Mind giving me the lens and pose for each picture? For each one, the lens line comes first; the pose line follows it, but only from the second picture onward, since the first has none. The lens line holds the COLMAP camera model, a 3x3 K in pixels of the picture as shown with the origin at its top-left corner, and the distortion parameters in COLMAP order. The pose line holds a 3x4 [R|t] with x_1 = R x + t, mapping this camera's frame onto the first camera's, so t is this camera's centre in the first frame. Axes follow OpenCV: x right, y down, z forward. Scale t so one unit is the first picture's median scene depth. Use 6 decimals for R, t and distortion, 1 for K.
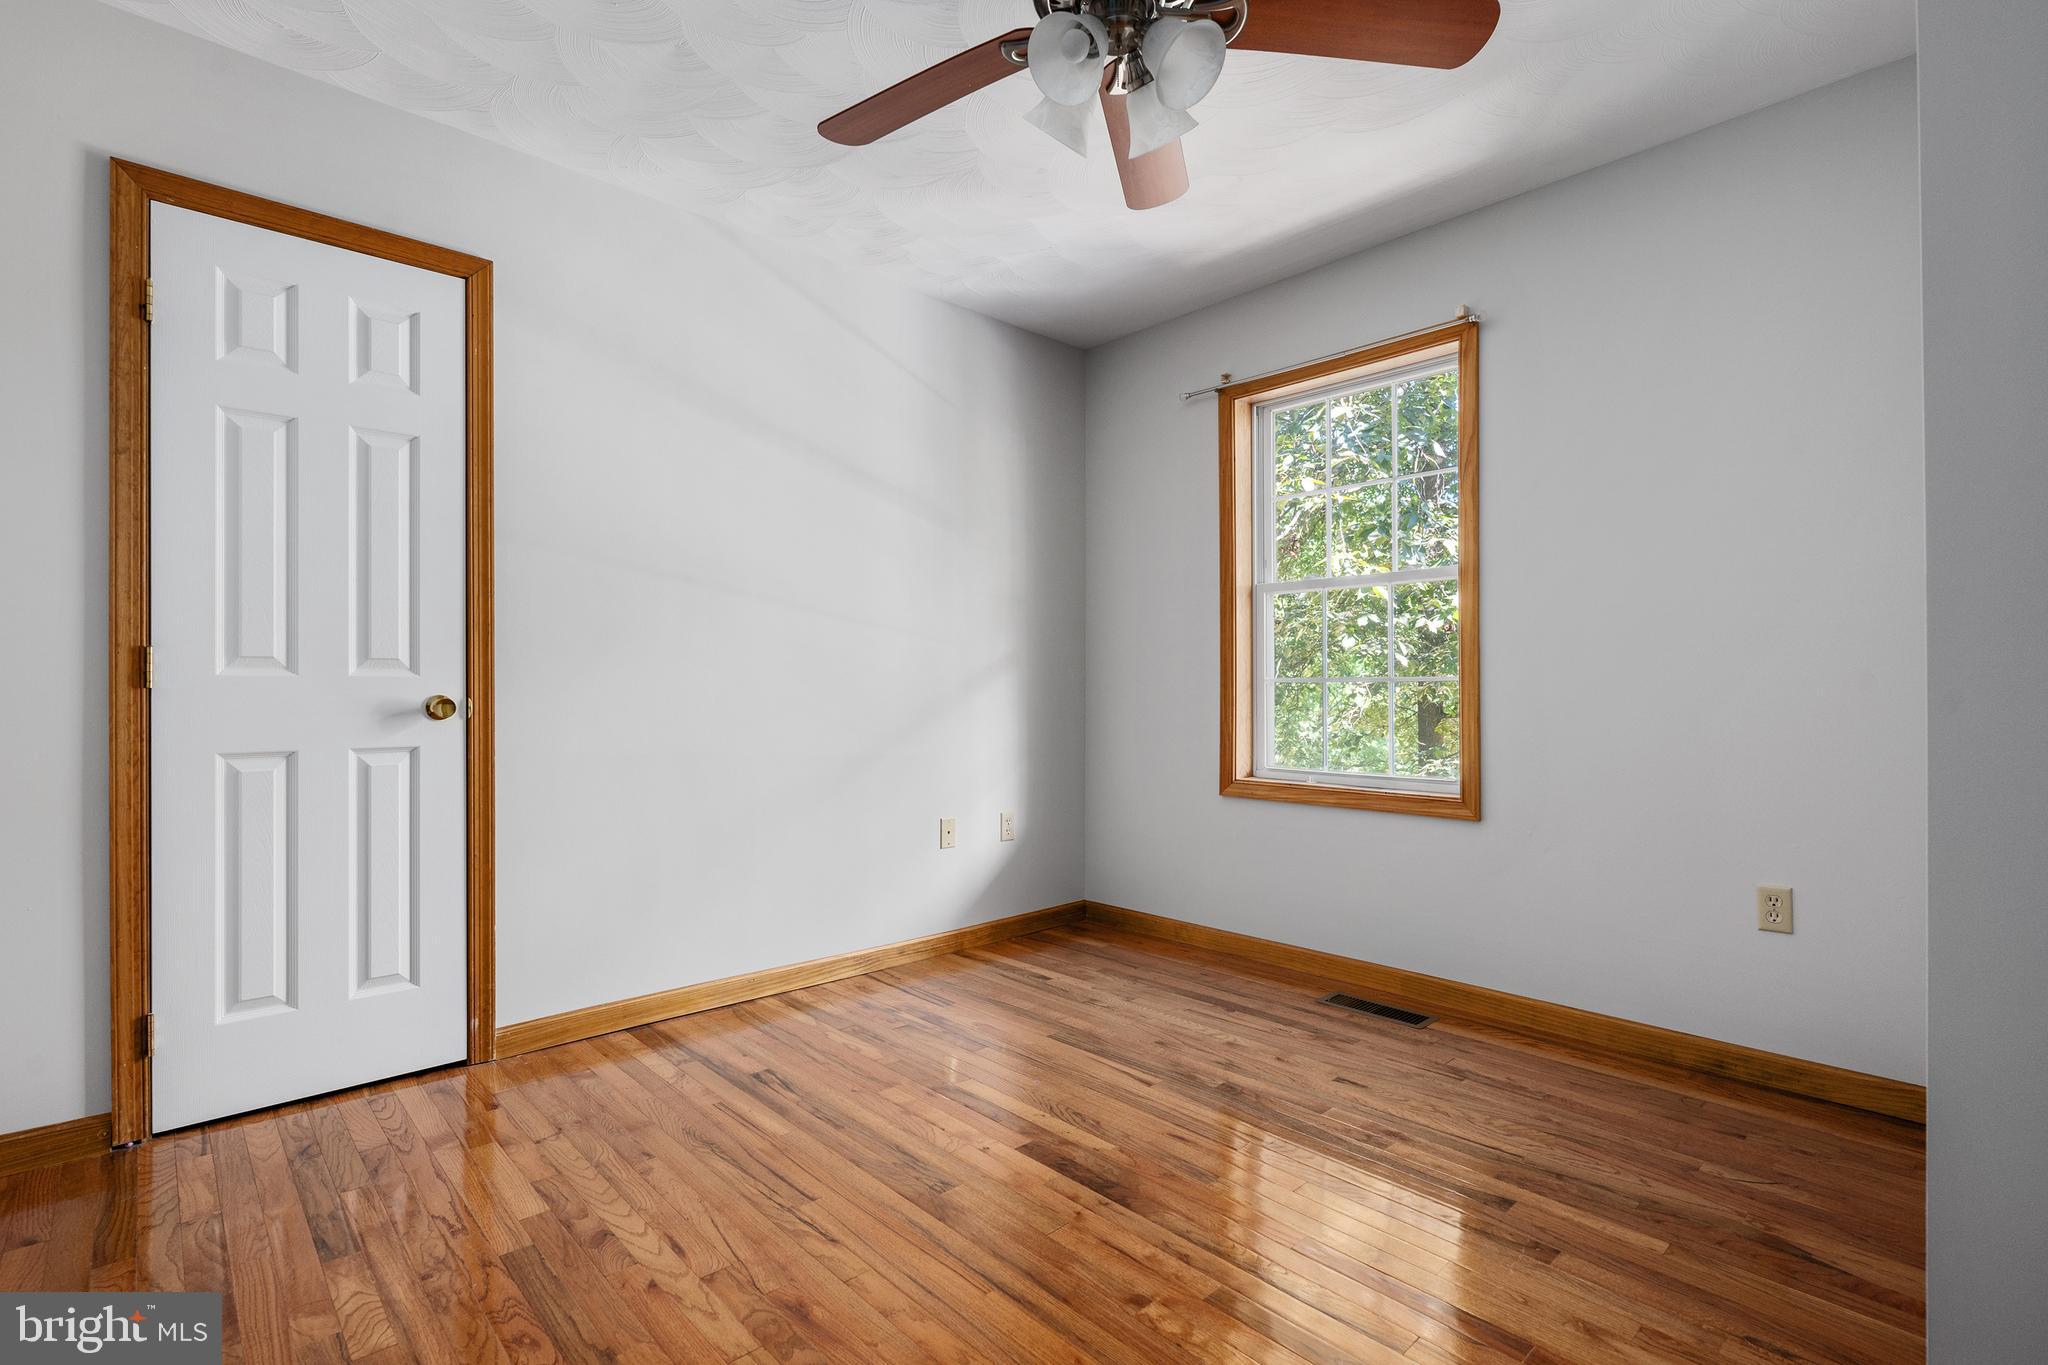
lens RADIAL K [[965.9, 0, 1033.6], [0, 965.9, 681.8], [0, 0, 1]] dist [-0.006277, 0.003846]
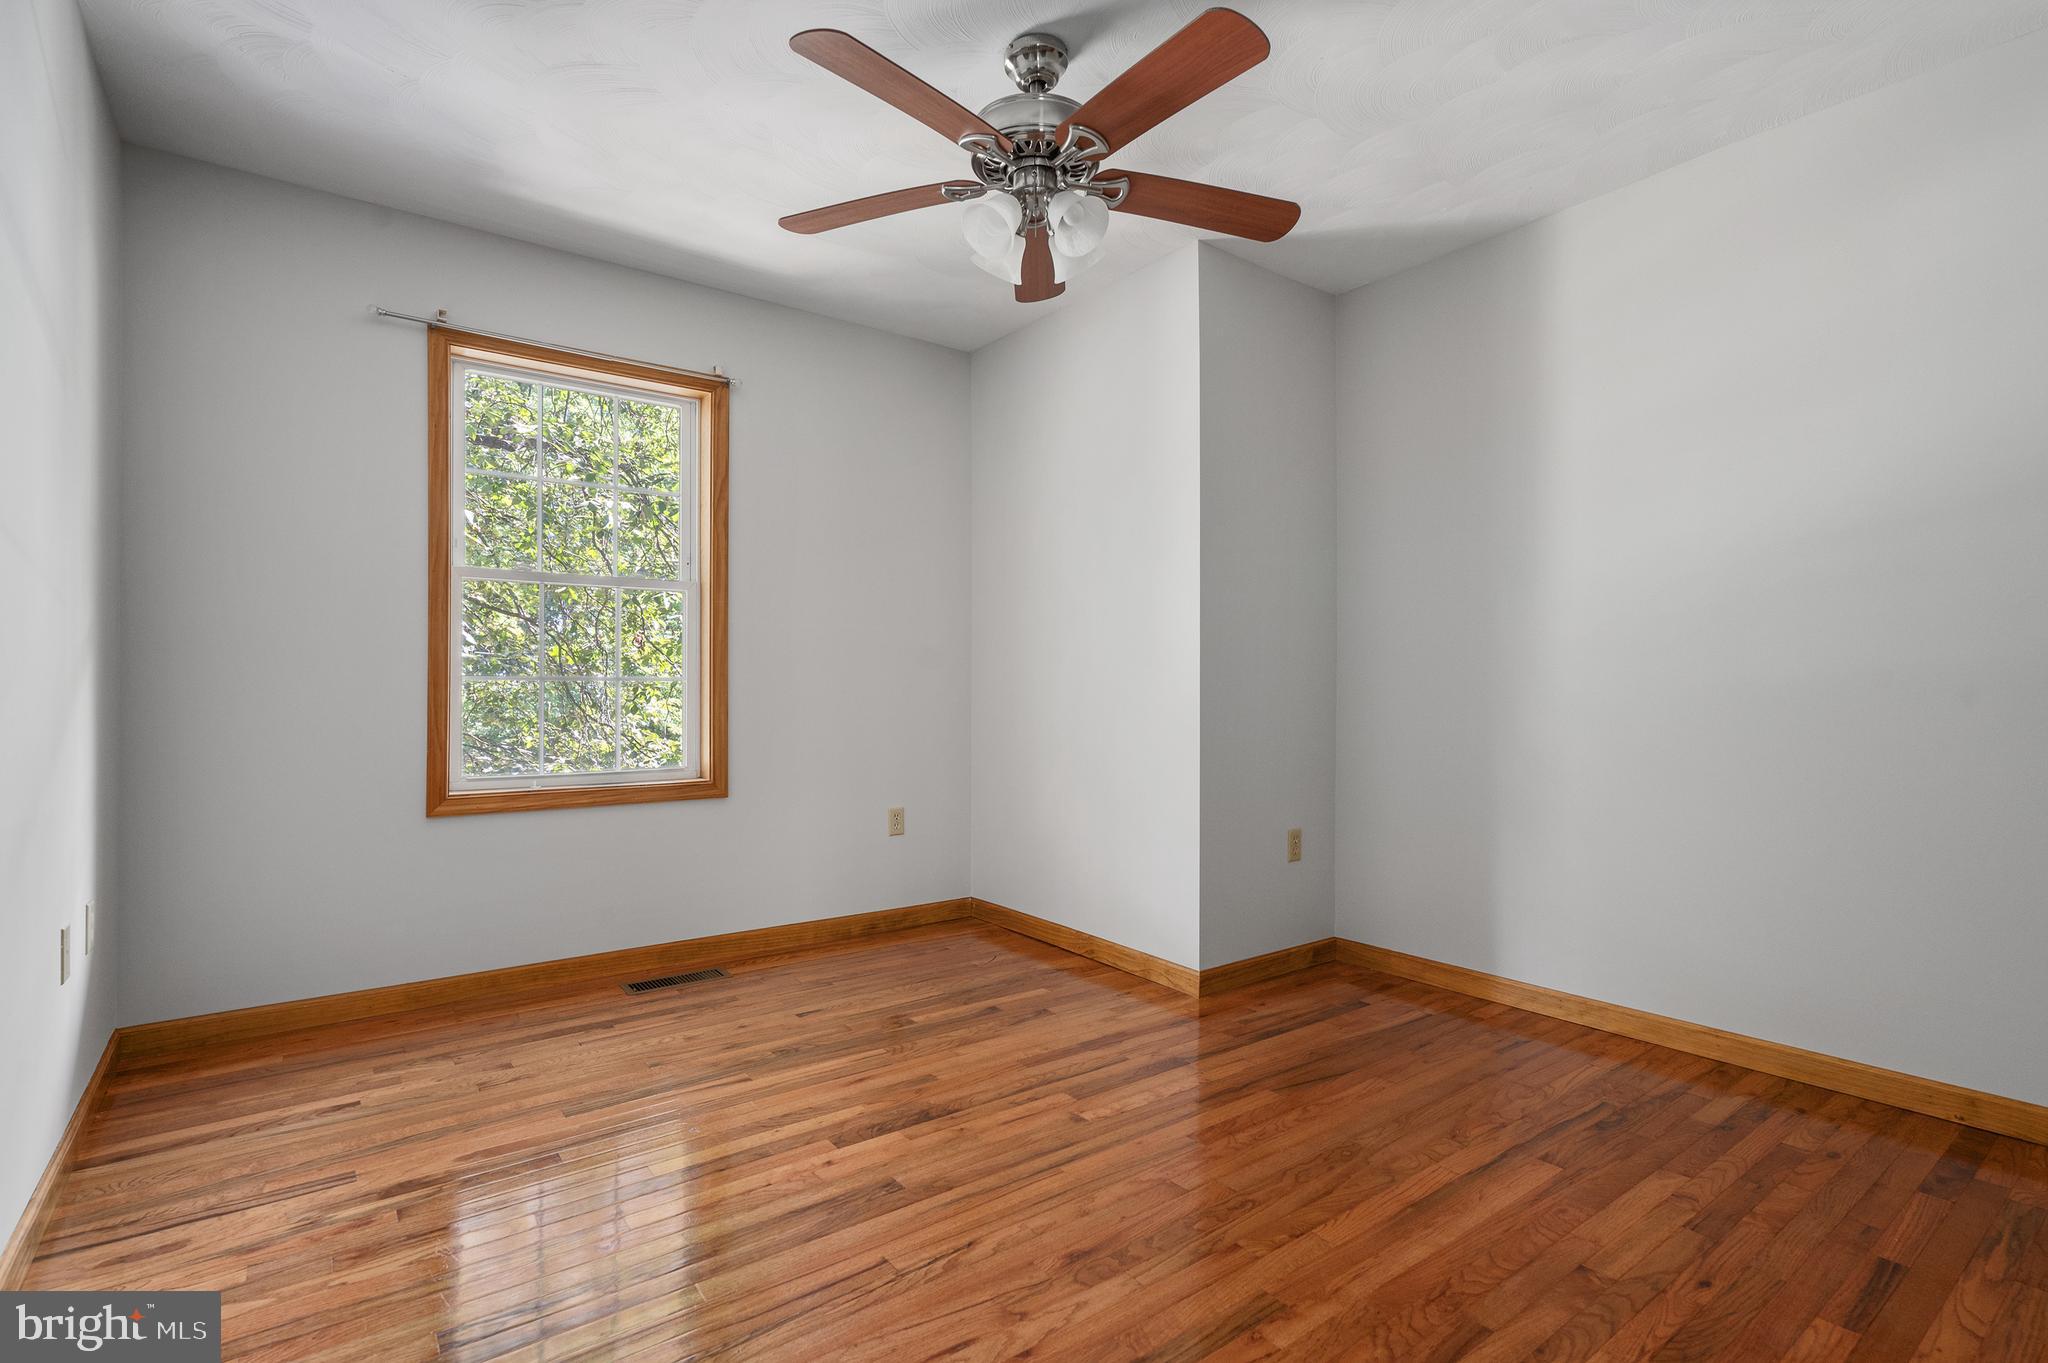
lens RADIAL K [[965.9, 0, 1034.3], [0, 965.9, 686.0], [0, 0, 1]] dist [-0.006277, 0.003846]
pose [[0.099620, 0.000045, 0.995026, -0.744659], [-0.008284, 0.999965, 0.000785, 0.000321], [-0.994991, -0.008321, 0.099617, 0.523123]]
